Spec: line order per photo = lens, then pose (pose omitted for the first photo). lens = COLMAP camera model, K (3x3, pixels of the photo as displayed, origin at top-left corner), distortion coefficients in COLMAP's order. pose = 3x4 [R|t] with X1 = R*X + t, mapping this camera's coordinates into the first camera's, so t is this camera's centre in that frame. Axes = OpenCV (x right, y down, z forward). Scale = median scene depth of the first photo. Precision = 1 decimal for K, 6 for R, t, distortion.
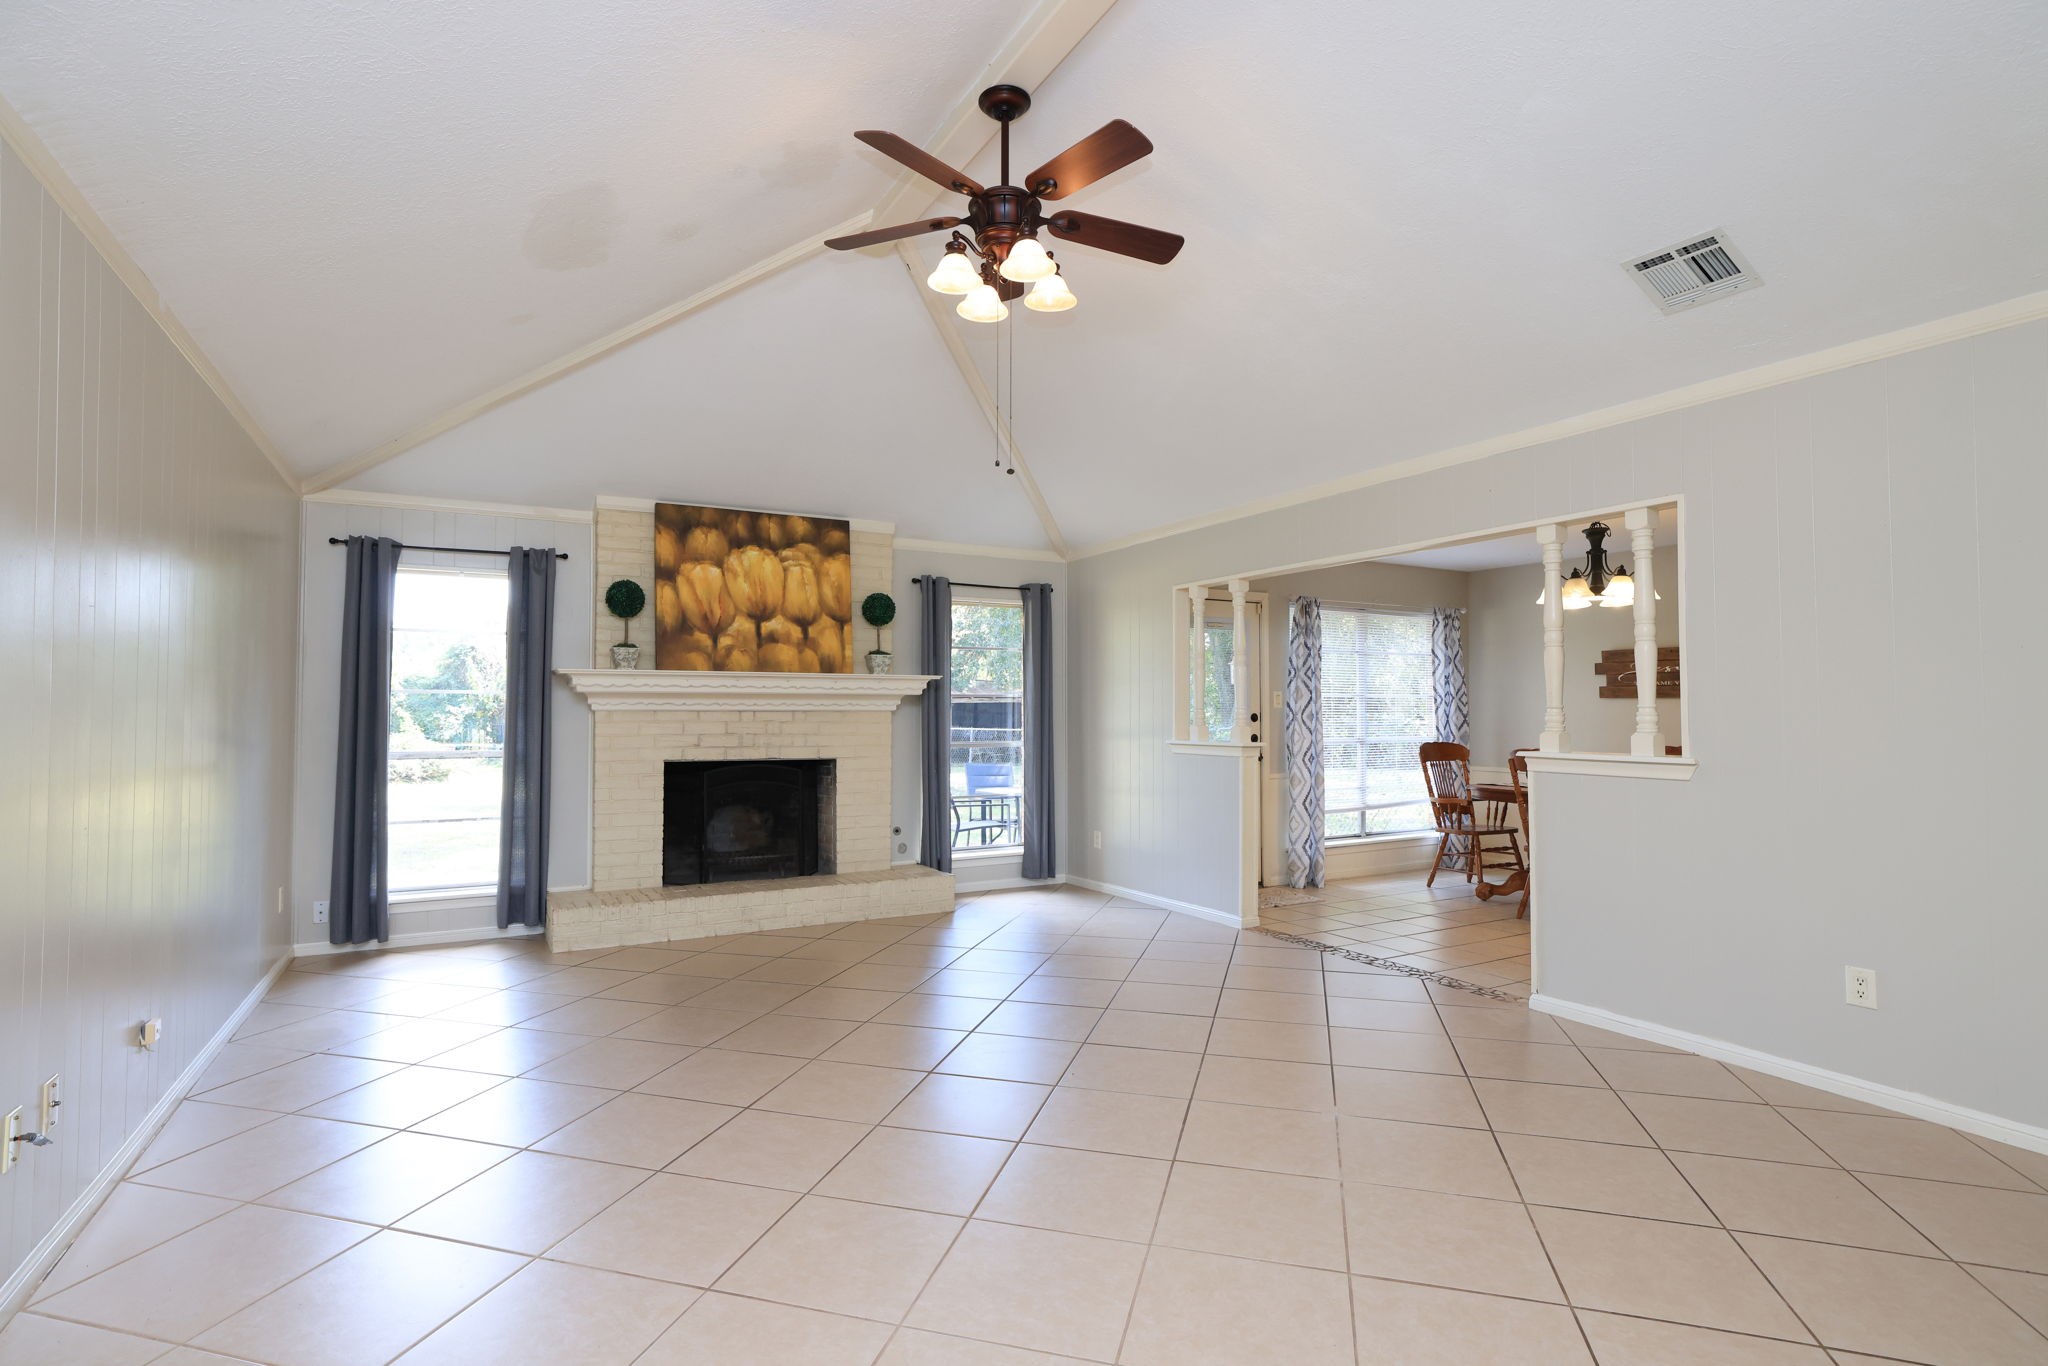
lens RADIAL K [[943.4, 0, 1023.9], [0, 943.4, 690.8], [0, 0, 1]] dist [-0.026686, 0.000018]
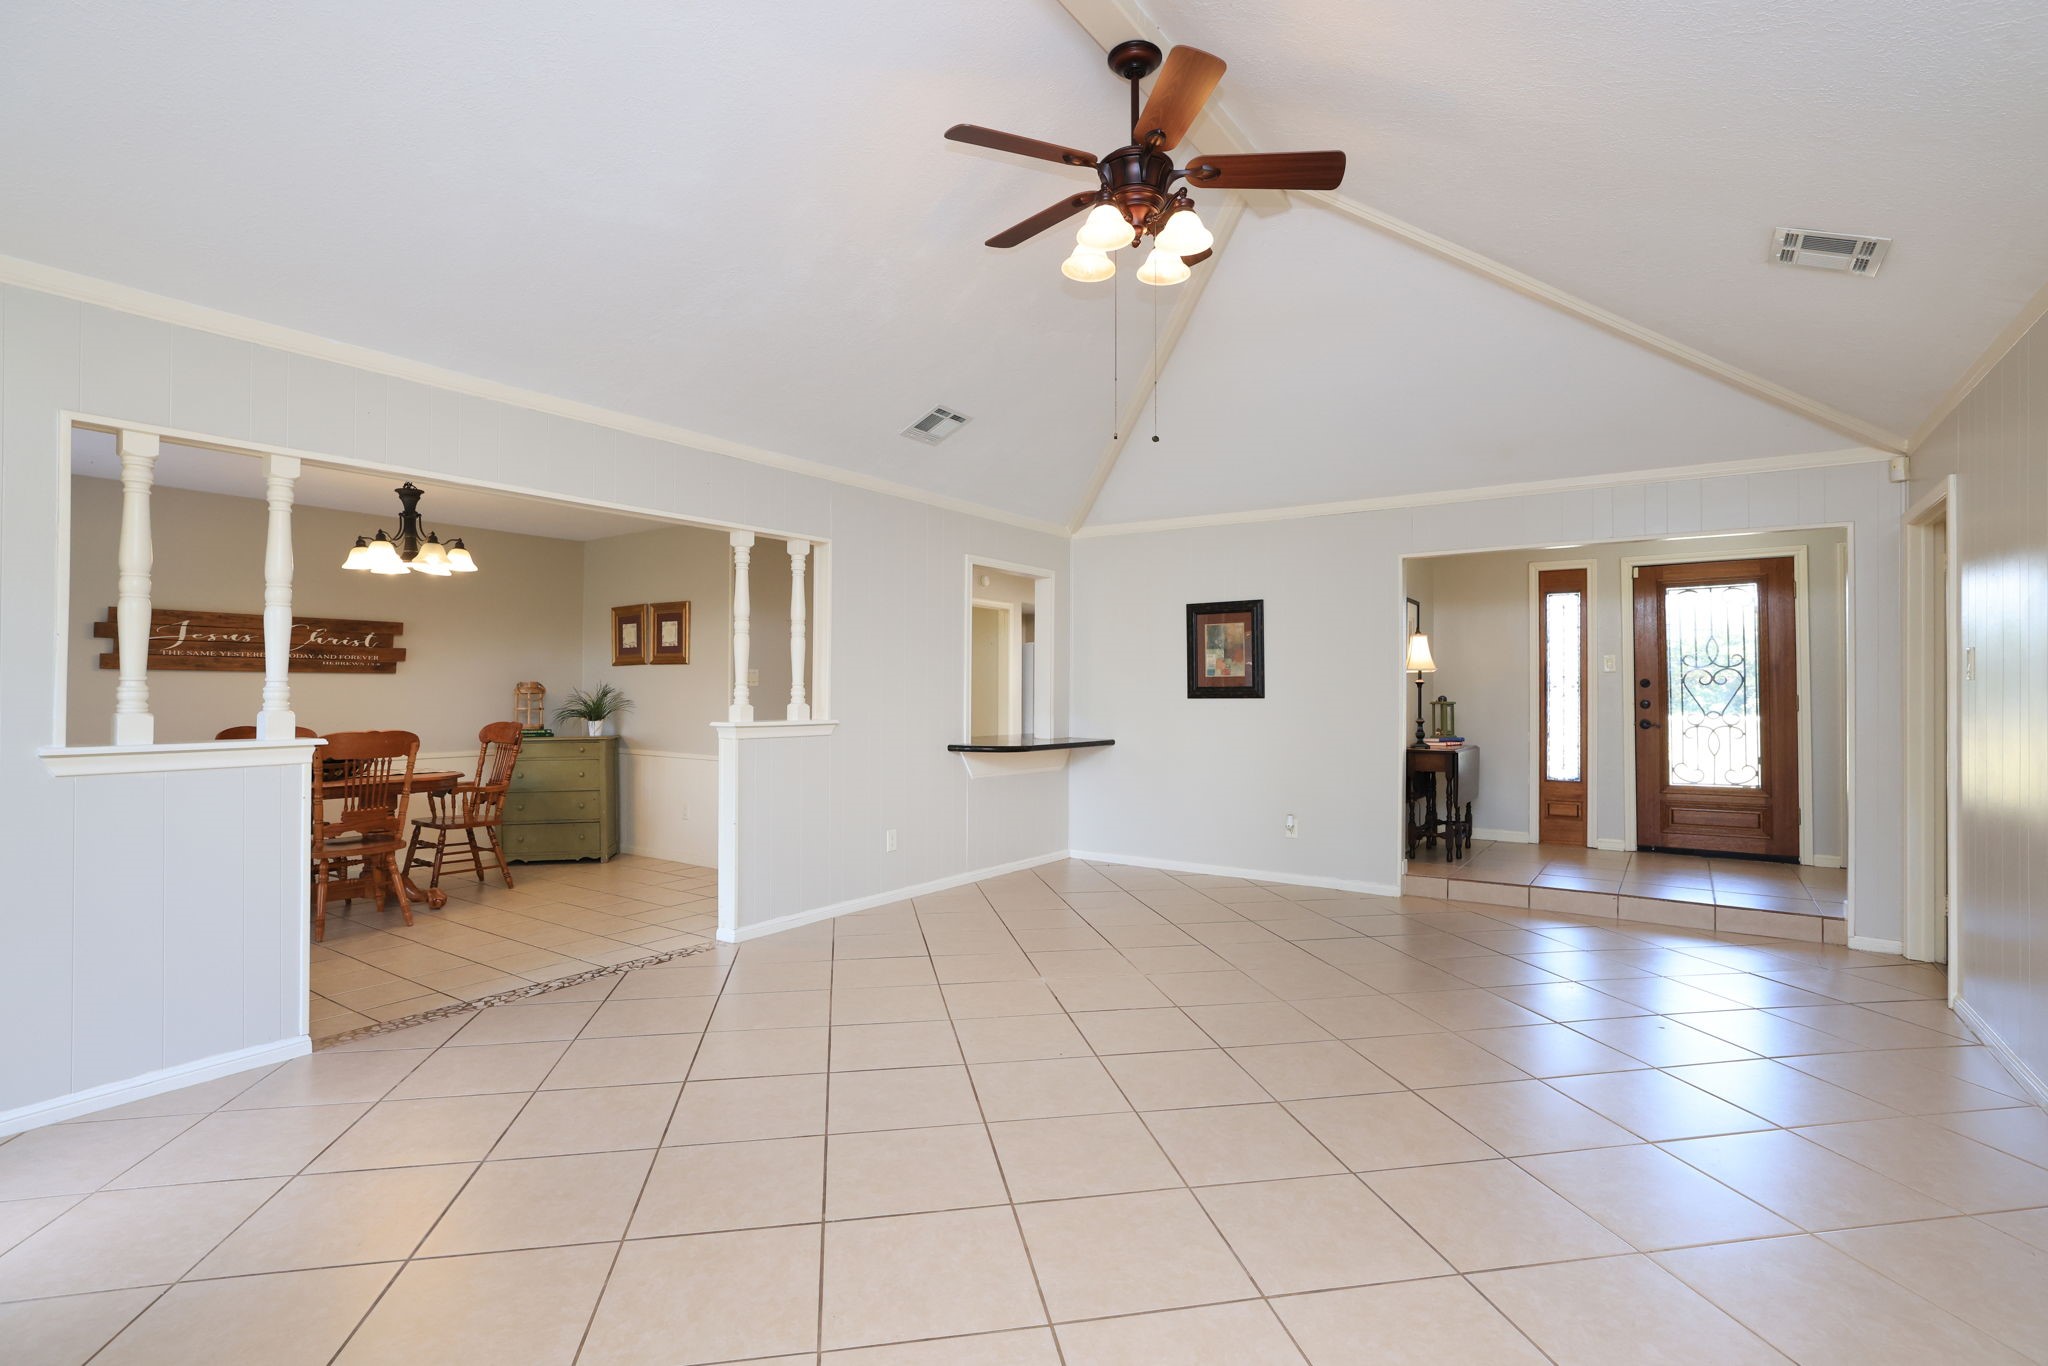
lens RADIAL K [[968.0, 0, 986.8], [0, 968.0, 680.0], [0, 0, 1]] dist [0.001518, 0.000932]
pose [[-0.405206, 0.006260, 0.914204, -0.425323], [-0.022824, 0.999596, -0.016961, 0.015656], [-0.913941, -0.027739, -0.404899, 0.746784]]
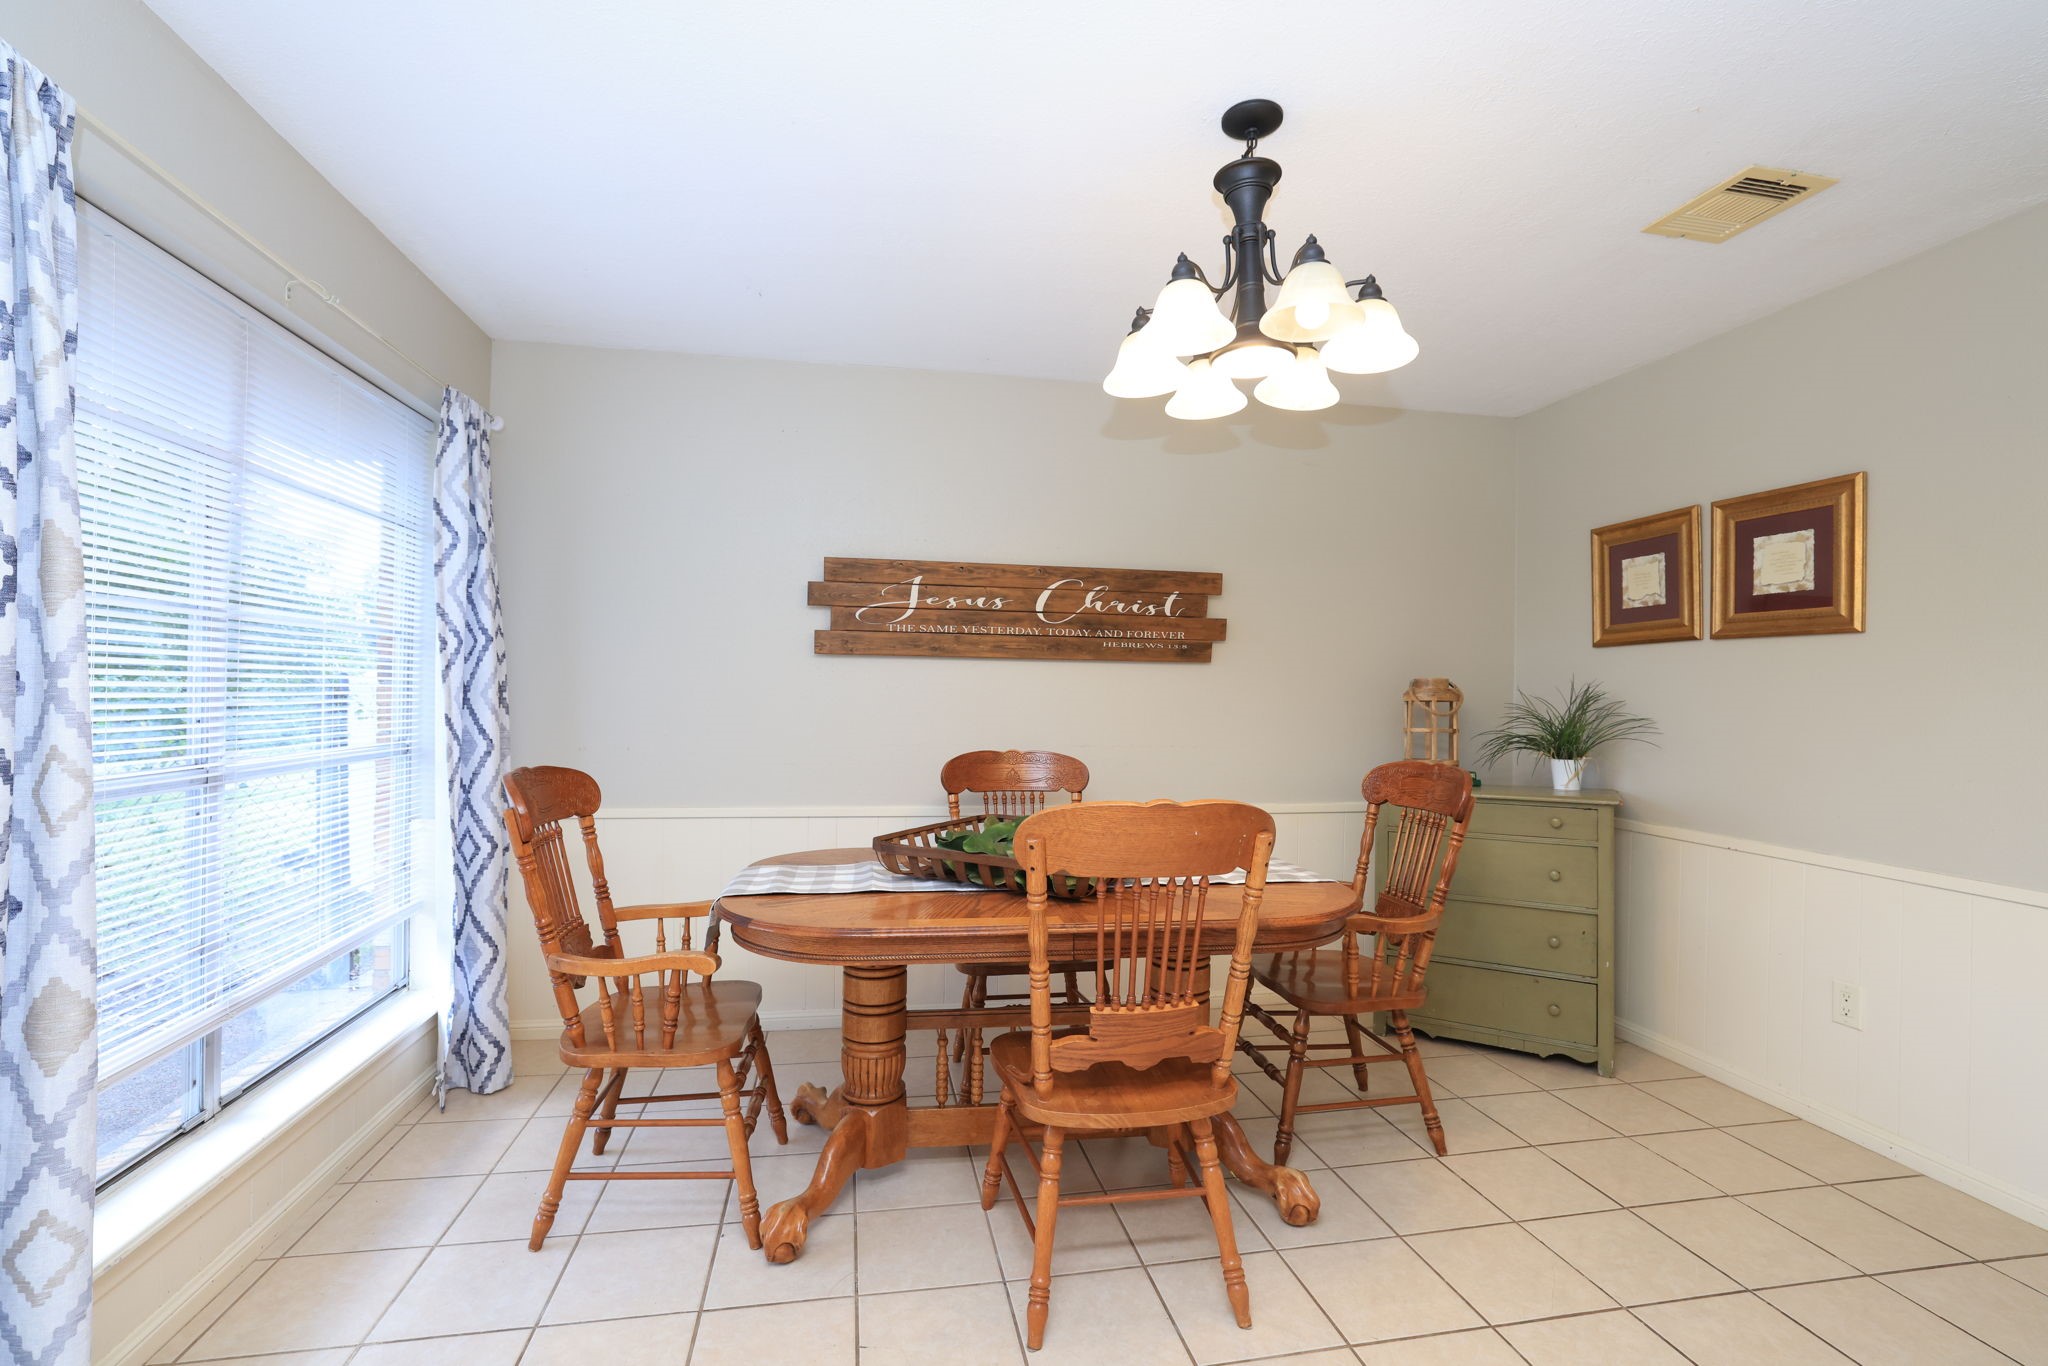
lens RADIAL K [[881.8, 0, 1014.0], [0, 881.8, 689.1], [0, 0, 1]] dist [-0.022712, 0.000295]
pose [[0.337385, 0.003610, 0.941360, 0.245078], [-0.033693, 0.999398, 0.008243, 0.021426], [-0.940764, -0.034498, 0.337303, 0.838228]]
